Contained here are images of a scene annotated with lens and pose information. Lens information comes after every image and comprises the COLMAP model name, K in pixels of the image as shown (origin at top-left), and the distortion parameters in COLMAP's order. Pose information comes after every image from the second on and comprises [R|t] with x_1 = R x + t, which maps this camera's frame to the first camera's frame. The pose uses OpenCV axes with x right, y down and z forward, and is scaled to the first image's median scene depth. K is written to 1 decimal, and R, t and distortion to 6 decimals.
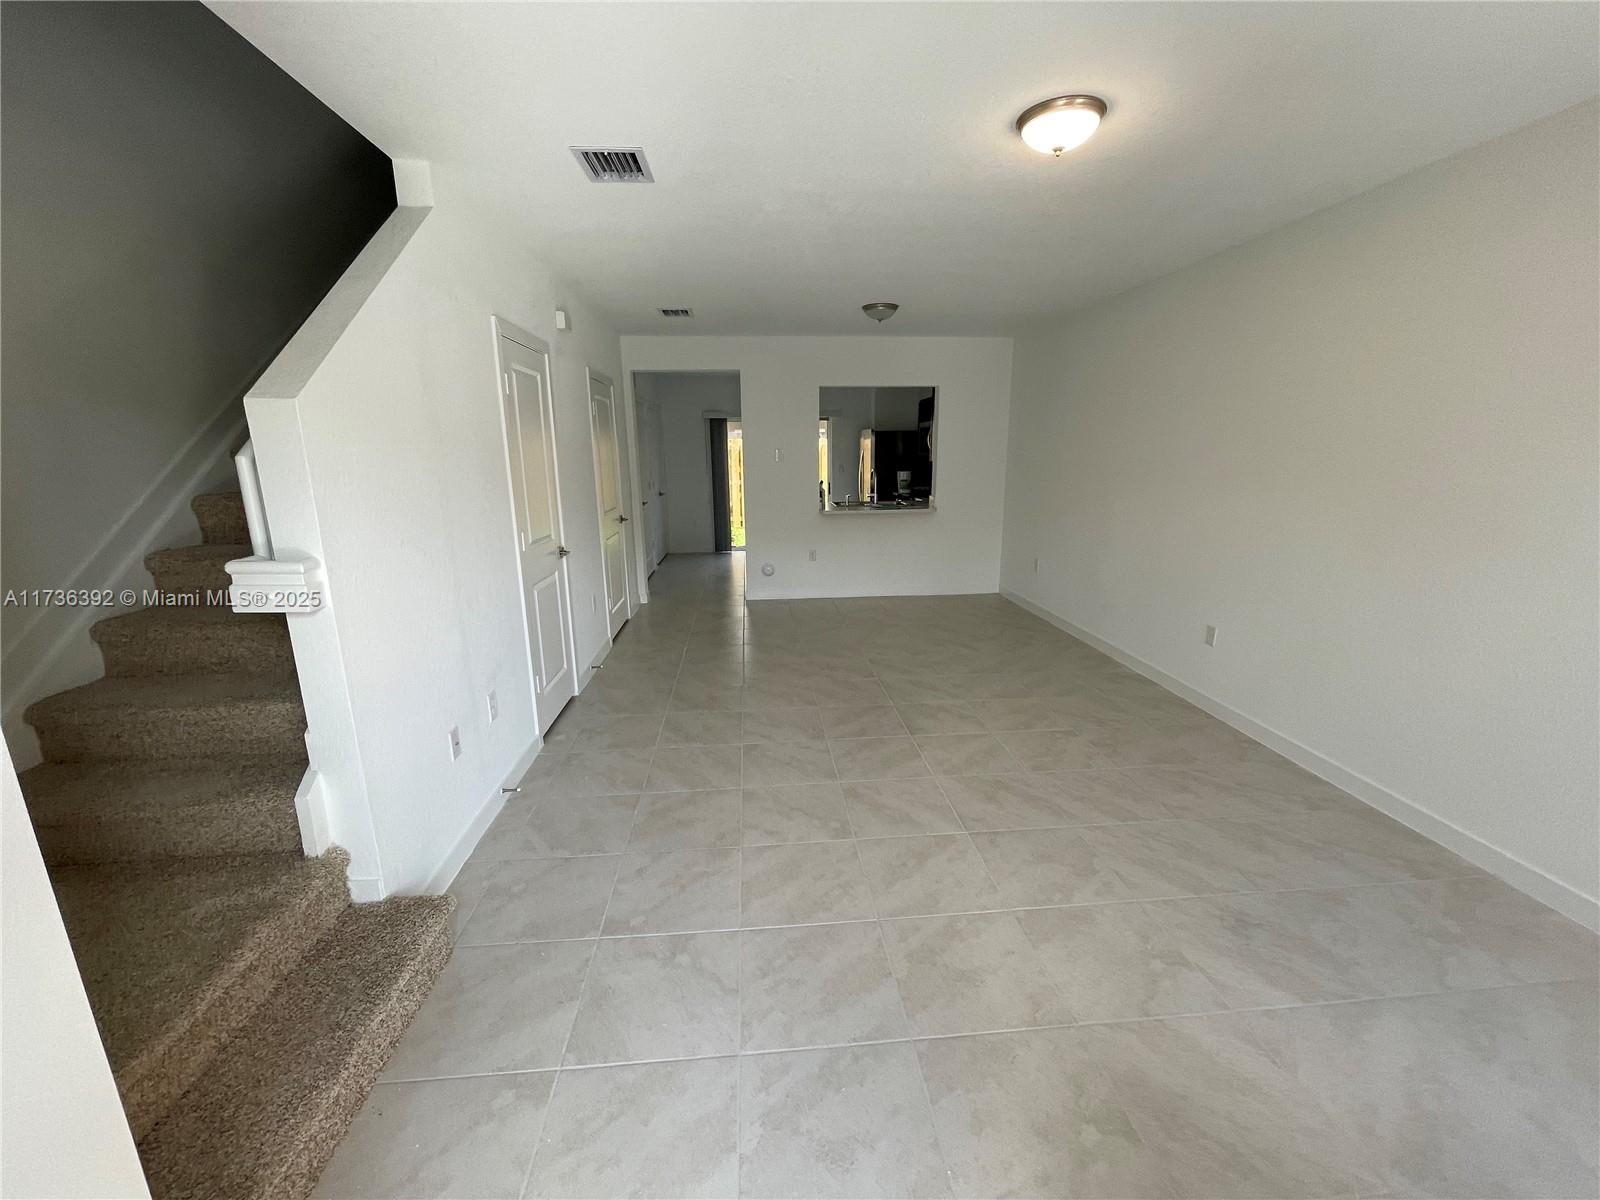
lens RADIAL K [[654.9, 0, 822.5], [0, 654.9, 607.0], [0, 0, 1]] dist [-0.003810, 0.001055]
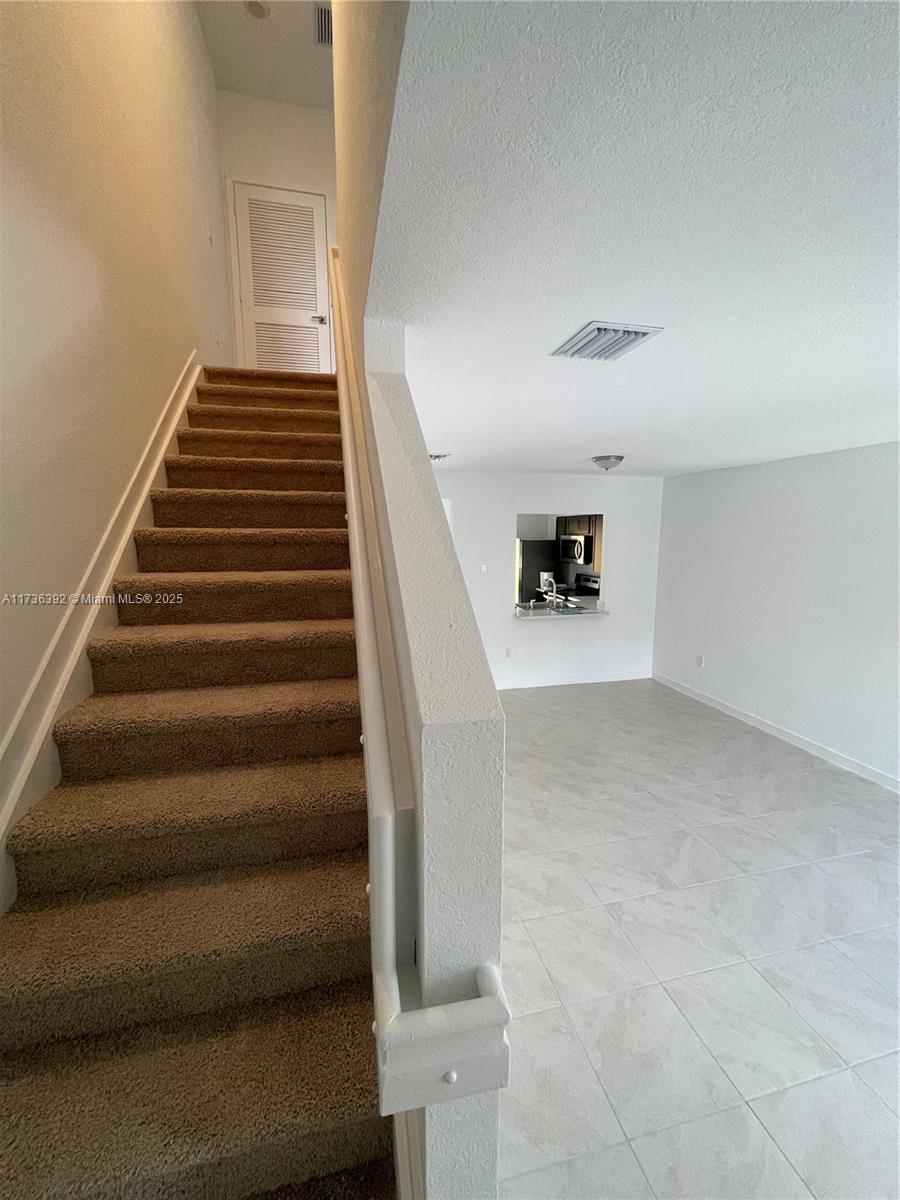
lens RADIAL K [[491.2, 0, 453.9], [0, 491.2, 620.7], [0, 0, 1]] dist [-0.003810, 0.001055]
pose [[0.992565, -0.031912, 0.117459, -0.509203], [0.037328, 0.998325, -0.044206, -0.241068], [-0.115851, 0.048262, 0.992093, 0.307635]]
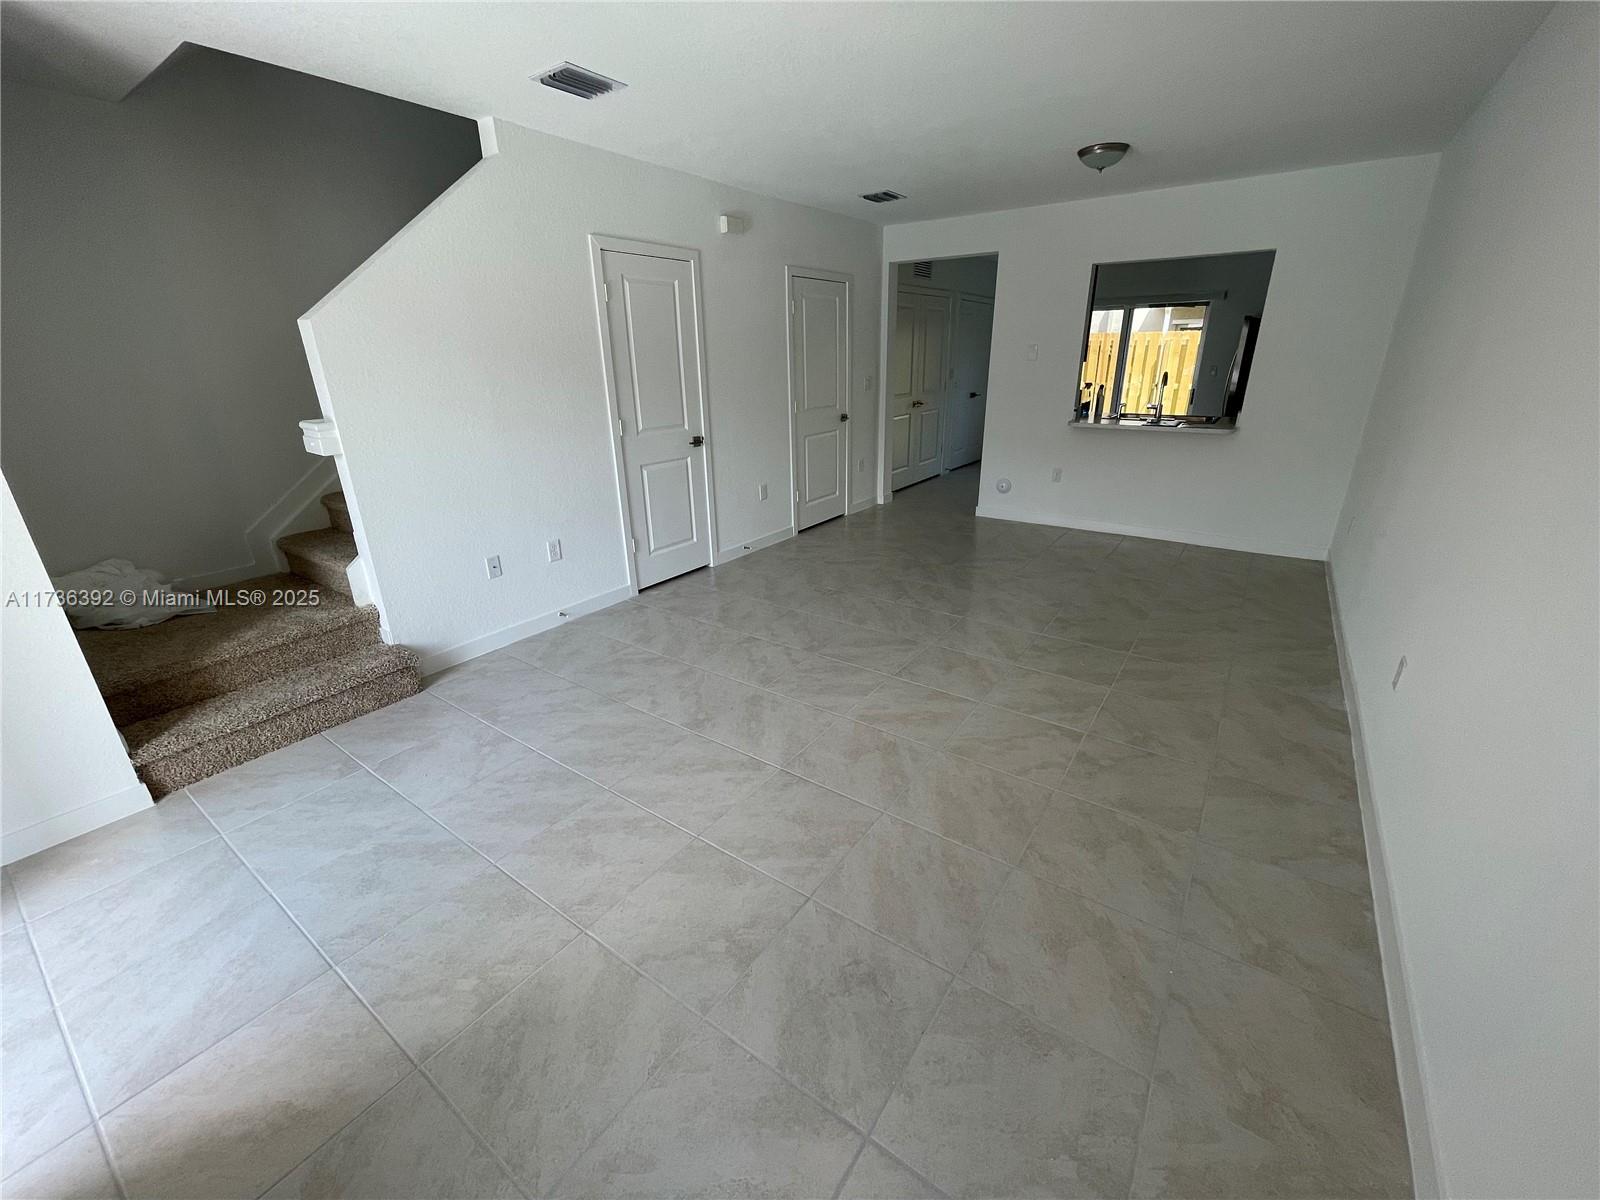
lens RADIAL K [[654.9, 0, 801.8], [0, 654.9, 612.2], [0, 0, 1]] dist [-0.003810, 0.001055]
pose [[0.756728, 0.238766, -0.608567, 0.706227], [-0.144408, 0.968971, 0.200602, -0.067012], [0.637581, -0.063919, 0.767727, 0.274505]]
